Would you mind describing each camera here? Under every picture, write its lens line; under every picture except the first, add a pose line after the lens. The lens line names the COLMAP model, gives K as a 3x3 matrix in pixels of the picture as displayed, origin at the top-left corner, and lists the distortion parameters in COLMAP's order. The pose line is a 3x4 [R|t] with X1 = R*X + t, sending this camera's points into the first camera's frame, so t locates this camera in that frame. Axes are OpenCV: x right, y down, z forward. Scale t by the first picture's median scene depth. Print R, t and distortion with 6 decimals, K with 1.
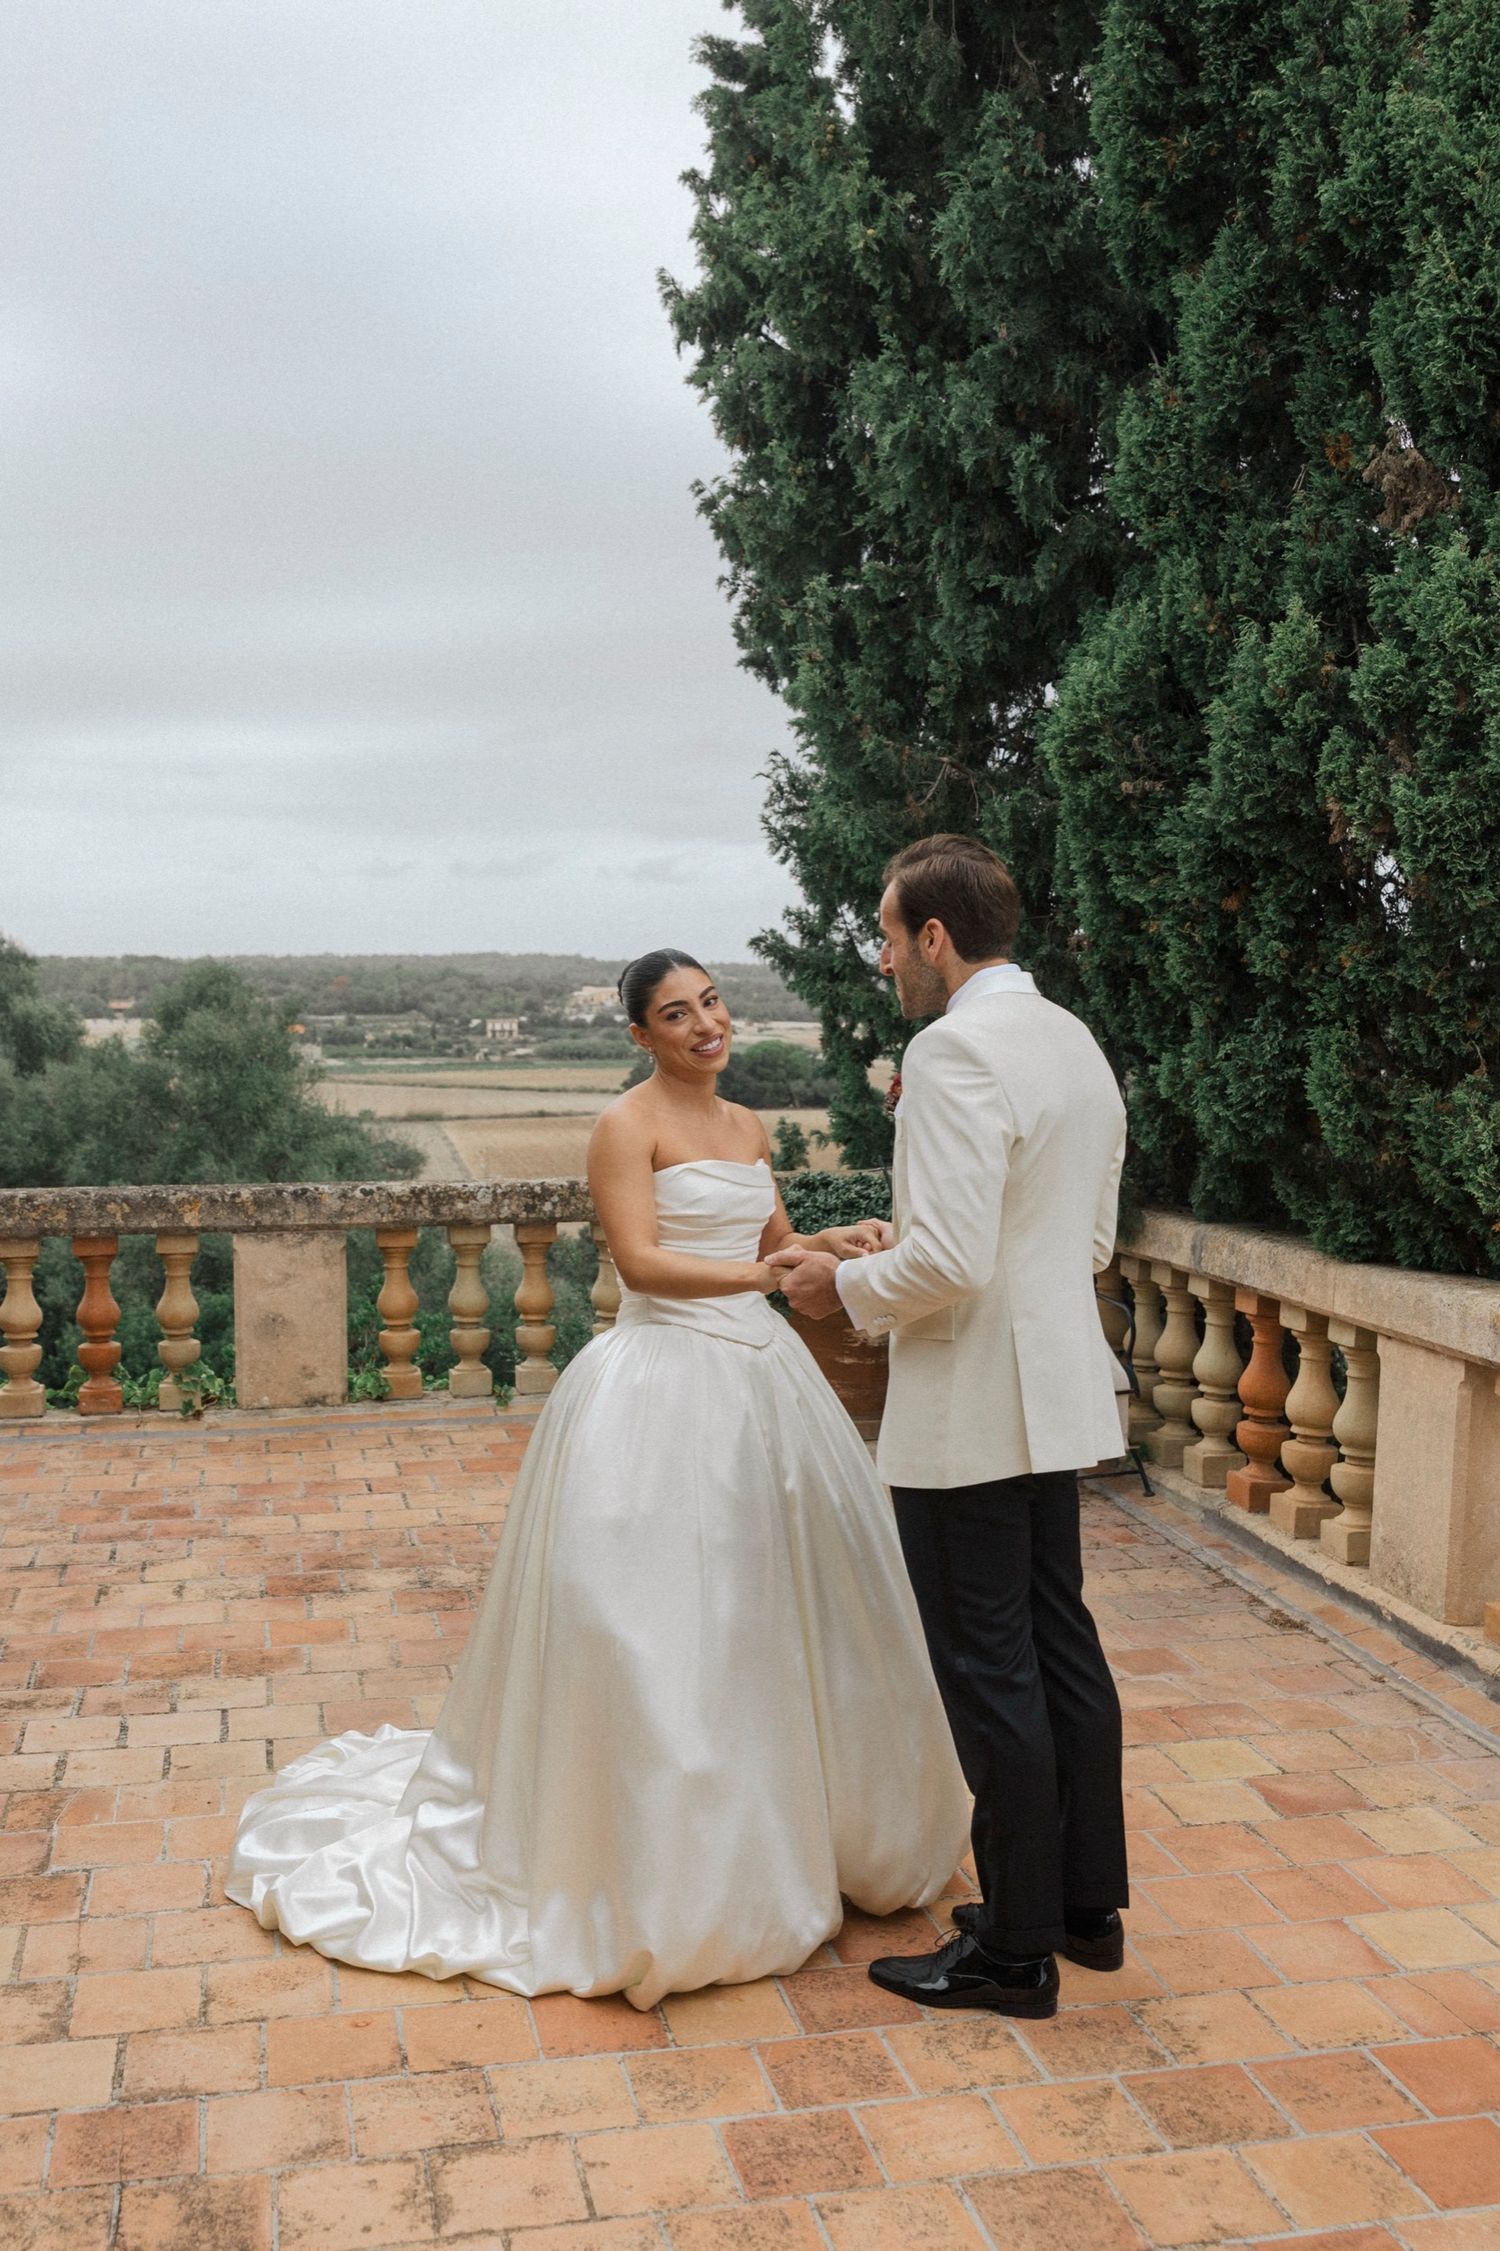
lens RADIAL K [[2054.2, 0, 760.1], [0, 2054.2, 1121.0], [0, 0, 1]] dist [-0.041262, 0.000000]
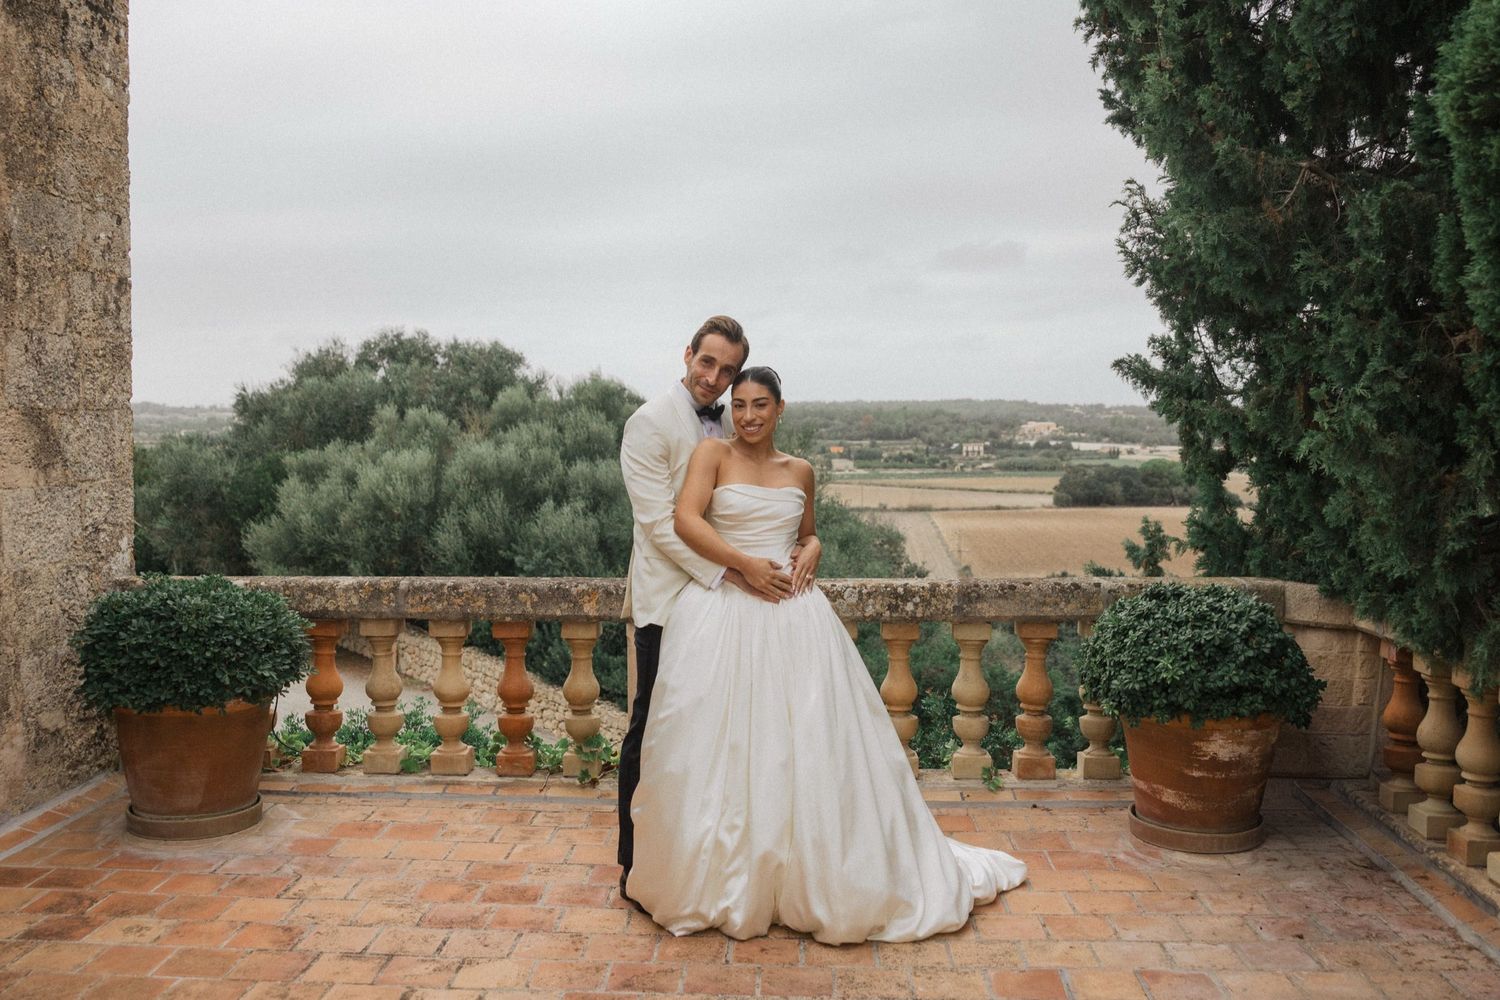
lens RADIAL K [[1368.9, 0, 747.8], [0, 1368.9, 464.8], [0, 0, 1]] dist [-0.041262, 0.000000]
pose [[0.958586, 0.004793, -0.284762, 0.020315], [-0.014483, 0.999385, -0.031933, -0.008805], [0.284433, 0.034735, 0.958066, 0.302304]]
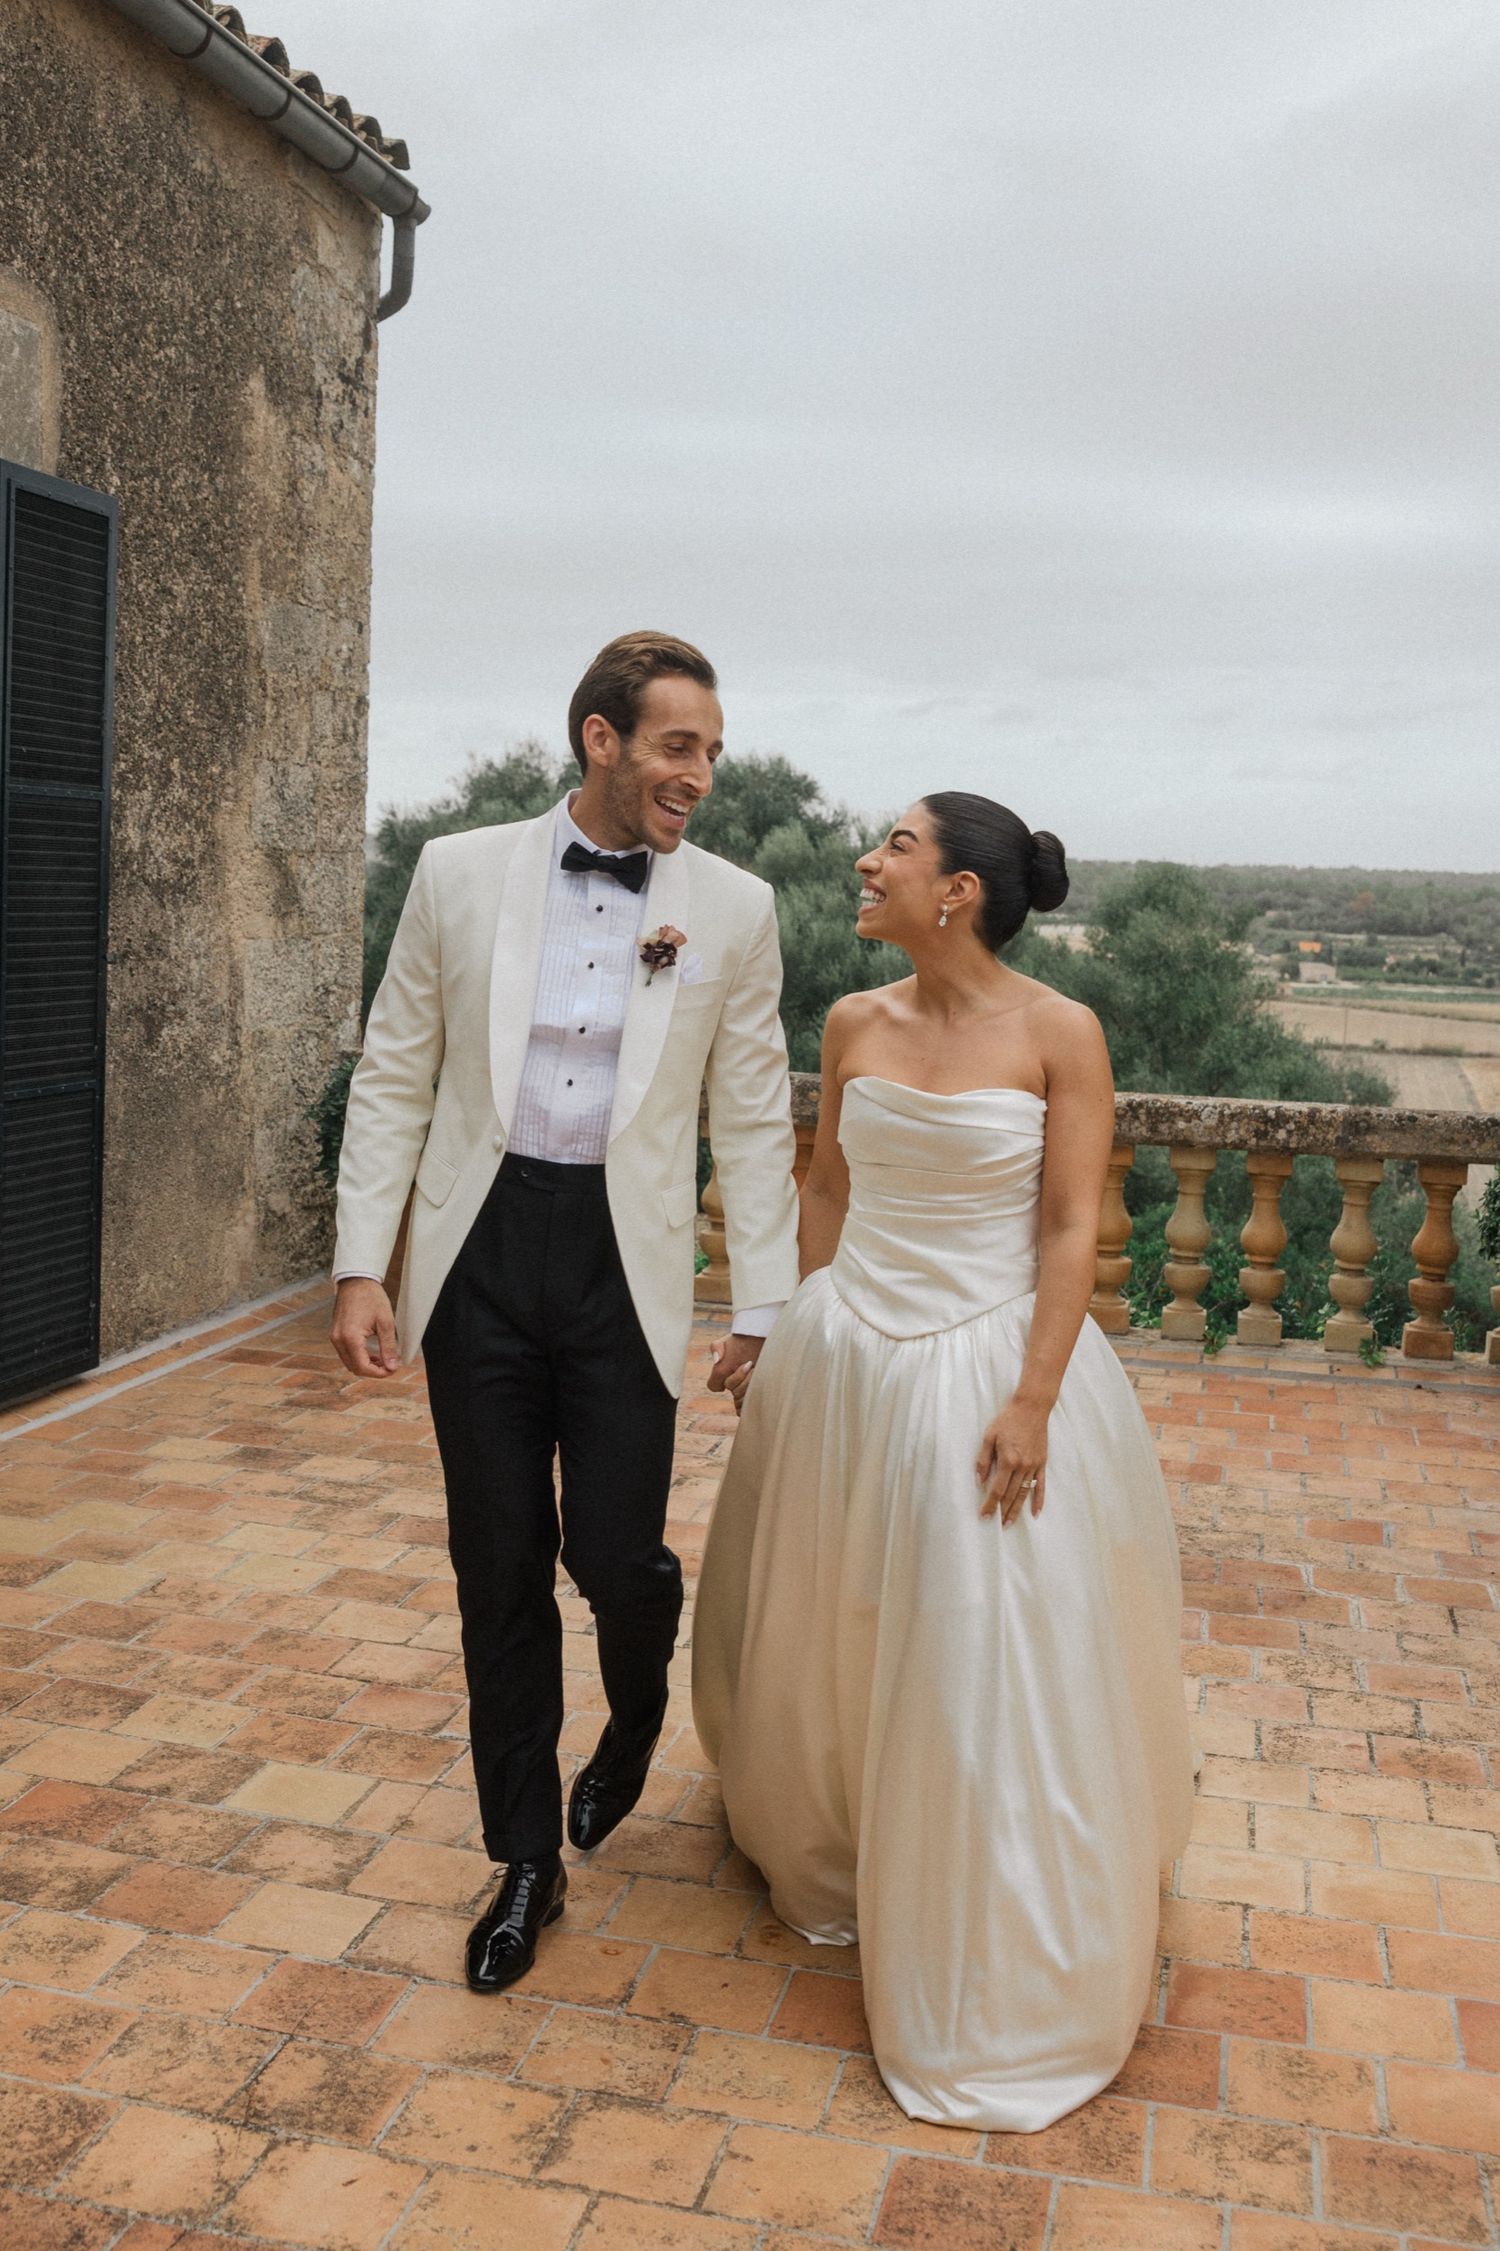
lens RADIAL K [[2222.5, 0, 758.5], [0, 2222.5, 1125.0], [0, 0, 1]] dist [-0.085181, 0.000000]
pose [[0.891465, 0.082302, -0.445553, 0.124656], [-0.066265, 0.996473, 0.051484, 0.004288], [0.448219, -0.016372, 0.893774, 0.059896]]
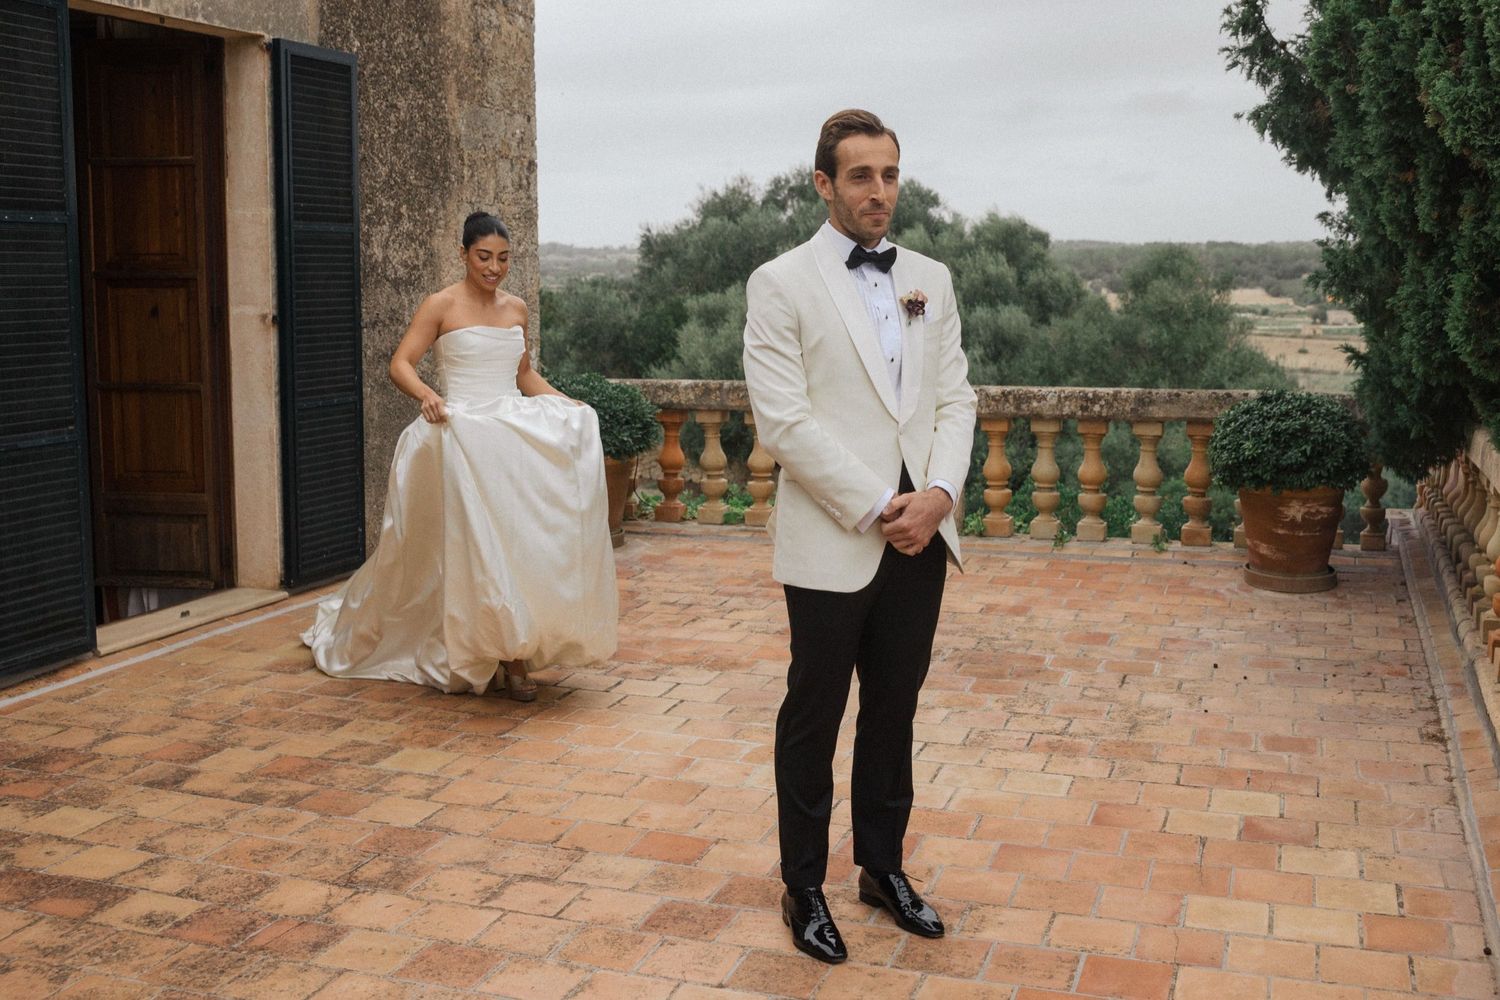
lens RADIAL K [[1598.3, 0, 839.5], [0, 1598.3, 436.4], [0, 0, 1]] dist [-0.107474, 0.000000]
pose [[0.863085, 0.049640, -0.502613, 0.309305], [-0.028679, 0.998369, 0.049355, 0.013380], [0.504243, -0.028184, 0.863102, -0.028083]]
